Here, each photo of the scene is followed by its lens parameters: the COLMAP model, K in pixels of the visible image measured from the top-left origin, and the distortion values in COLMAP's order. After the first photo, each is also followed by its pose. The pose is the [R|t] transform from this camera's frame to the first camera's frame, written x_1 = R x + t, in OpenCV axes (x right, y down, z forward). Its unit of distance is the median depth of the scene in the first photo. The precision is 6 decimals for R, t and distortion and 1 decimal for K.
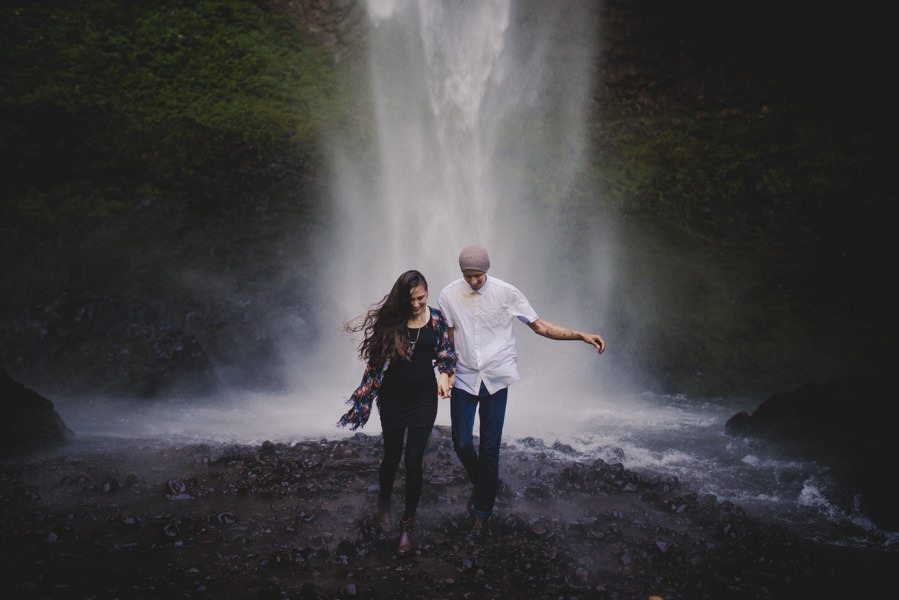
lens RADIAL K [[948.8, 0, 413.4], [0, 948.8, 278.1], [0, 0, 1]] dist [-0.028361, -0.009381]
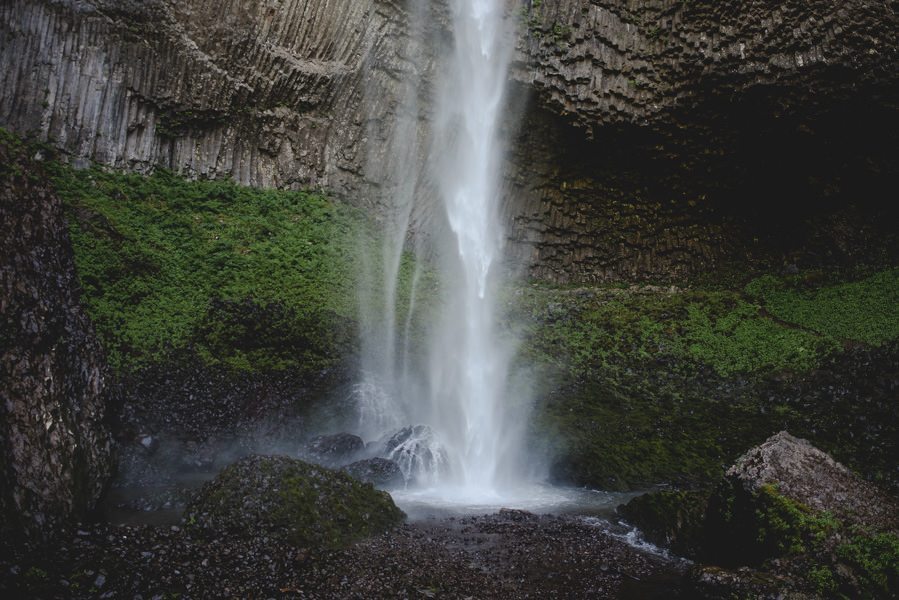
lens RADIAL K [[897.7, 0, 457.4], [0, 897.7, 302.4], [0, 0, 1]] dist [-0.062431, 0.079510]
pose [[0.996468, 0.026284, 0.079759, -0.125613], [-0.023916, 0.999248, -0.030508, -0.125321], [-0.080501, 0.028492, 0.996347, -0.555338]]
